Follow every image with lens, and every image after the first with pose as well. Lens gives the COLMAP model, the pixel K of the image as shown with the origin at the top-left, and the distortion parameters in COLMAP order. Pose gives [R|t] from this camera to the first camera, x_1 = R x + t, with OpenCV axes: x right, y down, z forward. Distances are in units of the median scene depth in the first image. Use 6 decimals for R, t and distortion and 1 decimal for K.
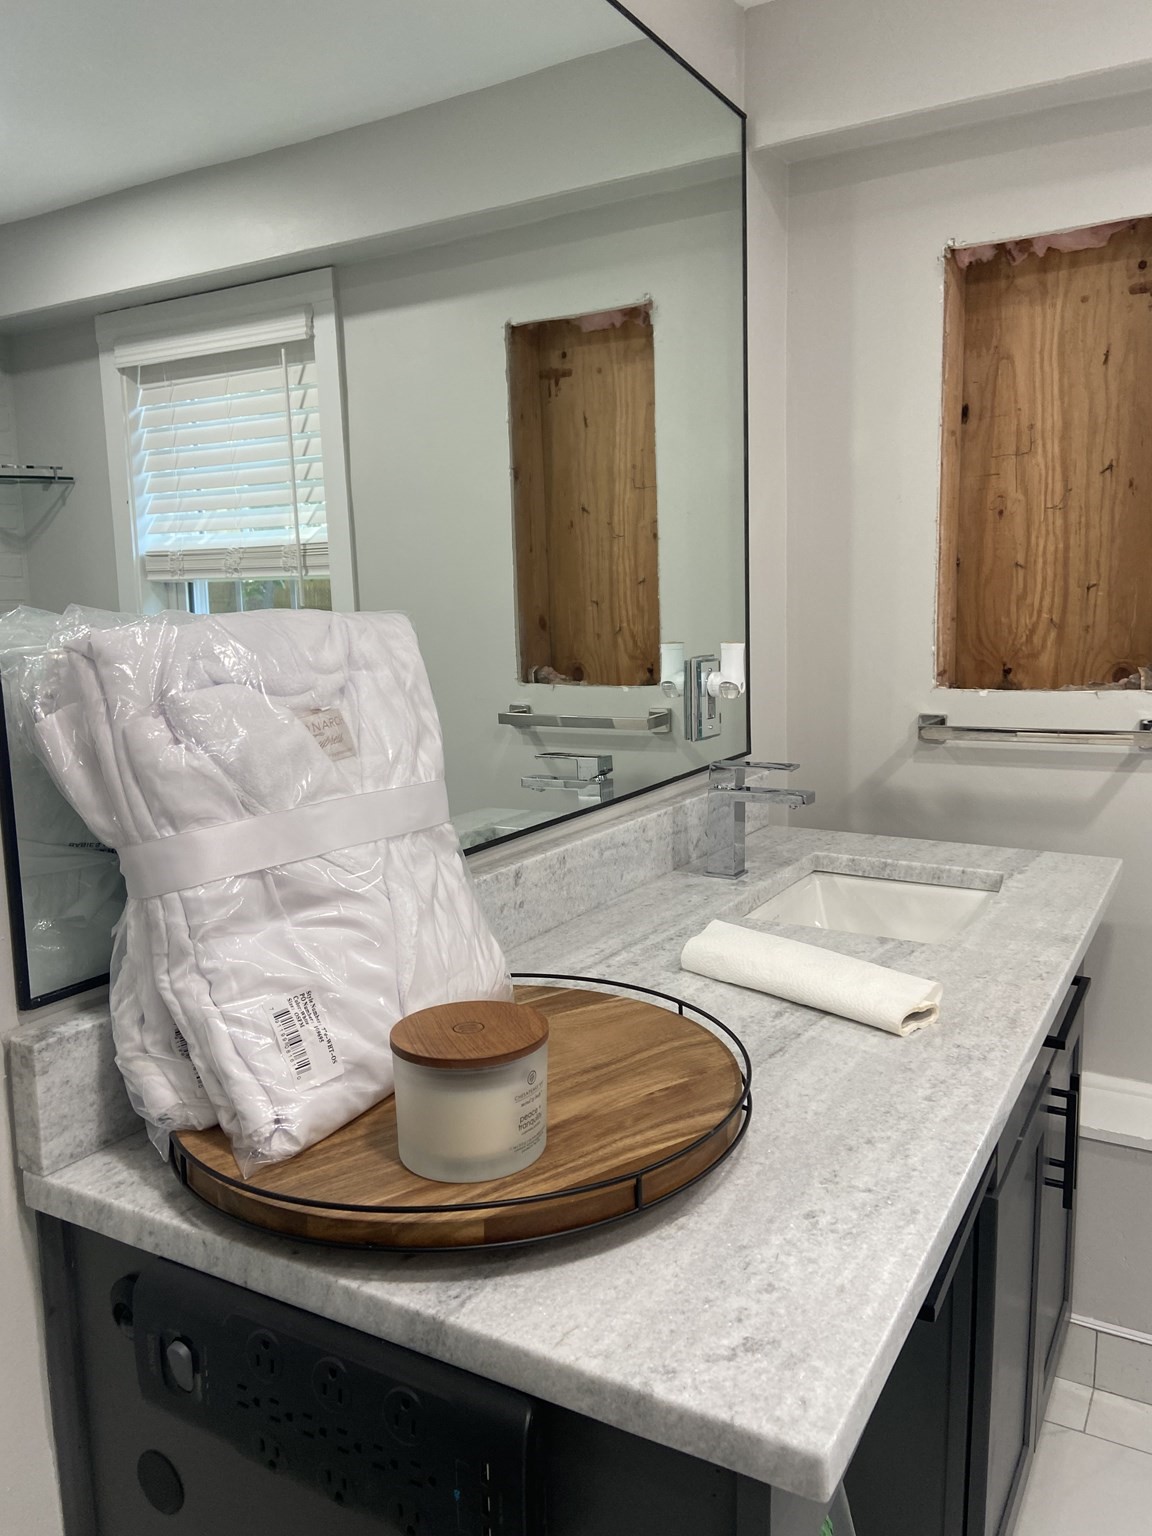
lens RADIAL K [[1177.5, 0, 580.9], [0, 1177.5, 759.4], [0, 0, 1]] dist [0.075298, -0.058184]
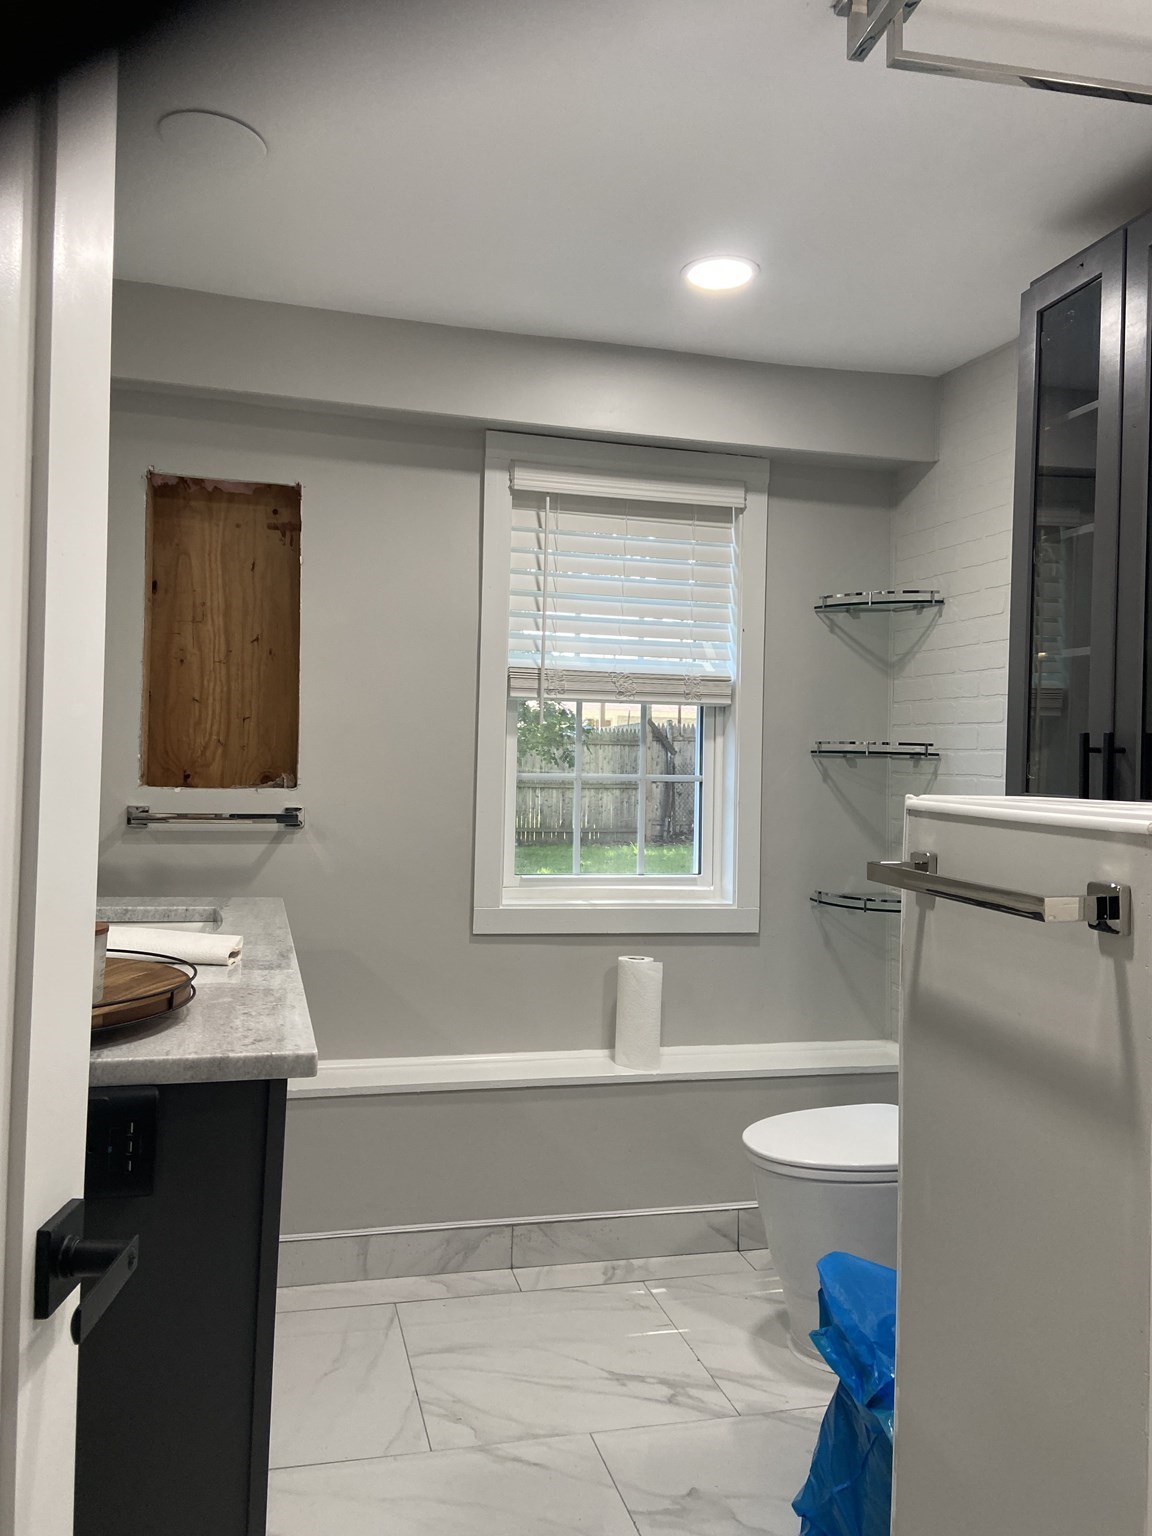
lens RADIAL K [[1177.5, 0, 568.9], [0, 1177.5, 764.7], [0, 0, 1]] dist [0.075298, -0.058184]
pose [[0.714642, 0.038739, 0.698417, -0.290259], [0.048176, 0.993368, -0.104395, 0.078570], [-0.697829, 0.108253, 0.708037, -0.278870]]
